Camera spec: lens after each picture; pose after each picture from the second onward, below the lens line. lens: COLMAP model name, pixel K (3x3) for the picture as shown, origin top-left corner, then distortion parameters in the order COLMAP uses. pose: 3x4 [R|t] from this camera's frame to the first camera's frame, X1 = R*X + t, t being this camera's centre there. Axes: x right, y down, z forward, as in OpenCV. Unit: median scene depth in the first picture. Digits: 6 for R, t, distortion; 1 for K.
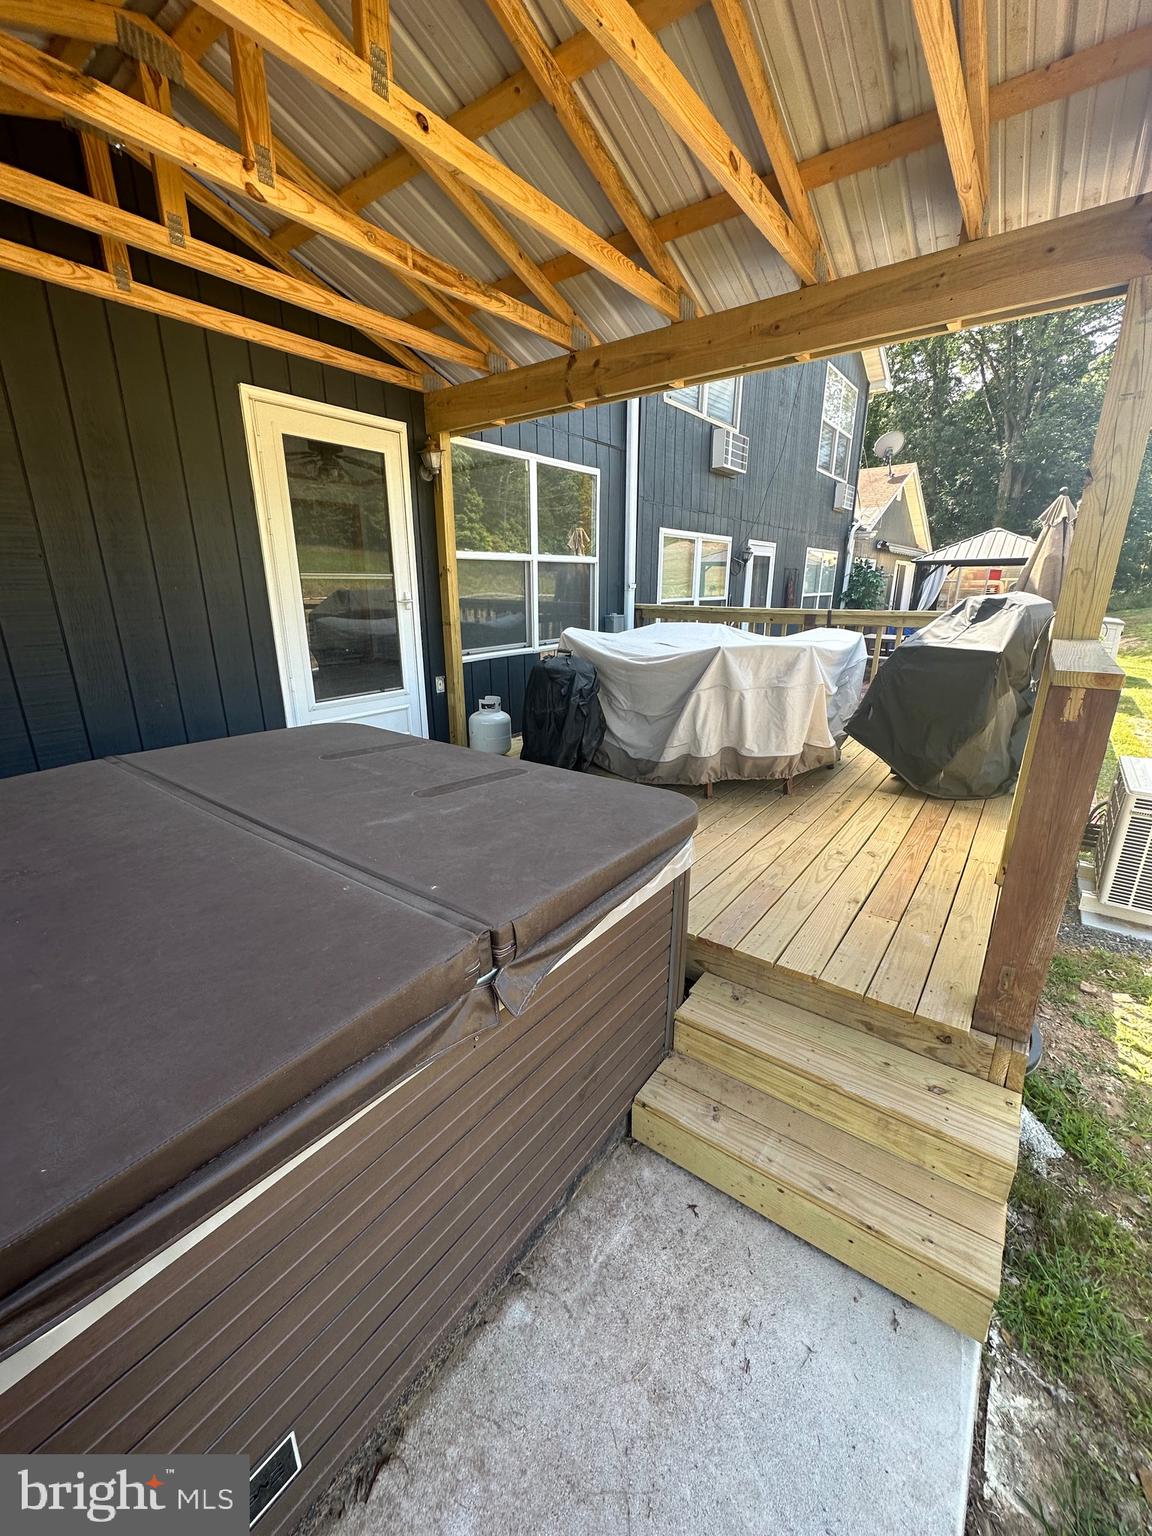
lens RADIAL K [[613.9, 0, 573.2], [0, 613.9, 768.6], [0, 0, 1]] dist [0.001339, 0.000648]
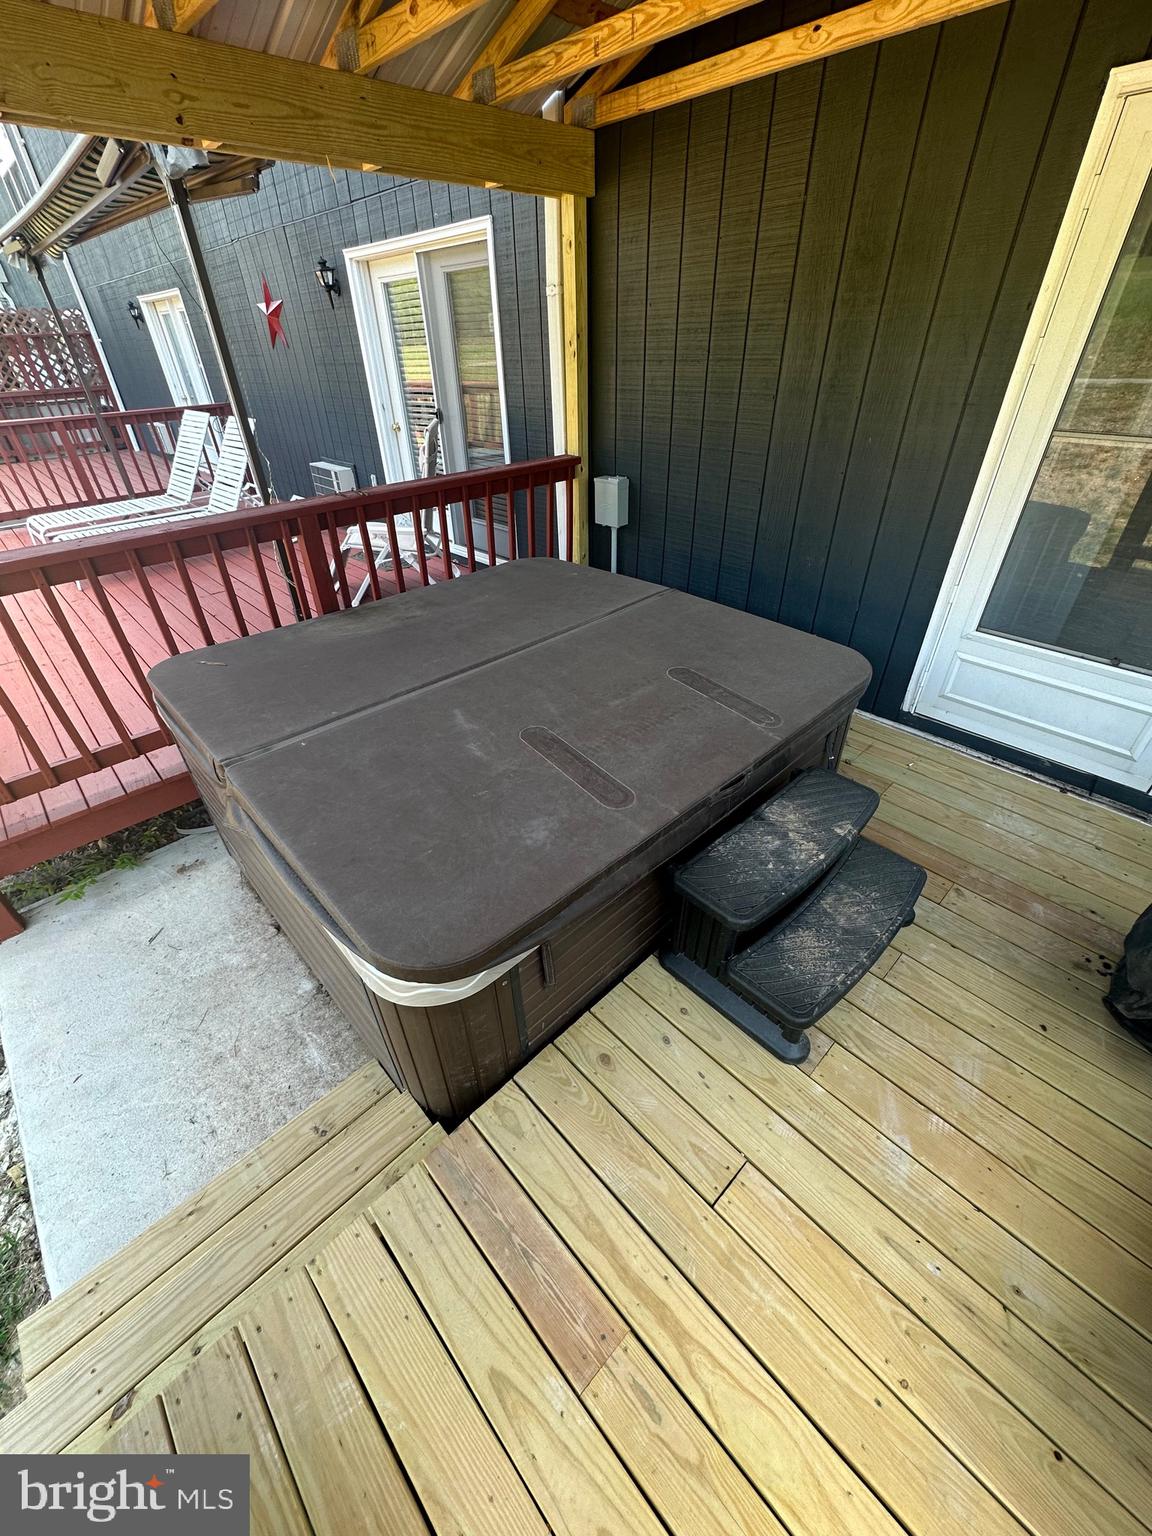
lens RADIAL K [[613.9, 0, 575.6], [0, 613.9, 772.0], [0, 0, 1]] dist [0.001339, 0.000648]
pose [[-0.160343, 0.581195, -0.797811, 0.521254], [-0.270186, 0.751555, 0.601801, -0.481975], [0.949363, 0.312052, 0.036524, 0.991877]]
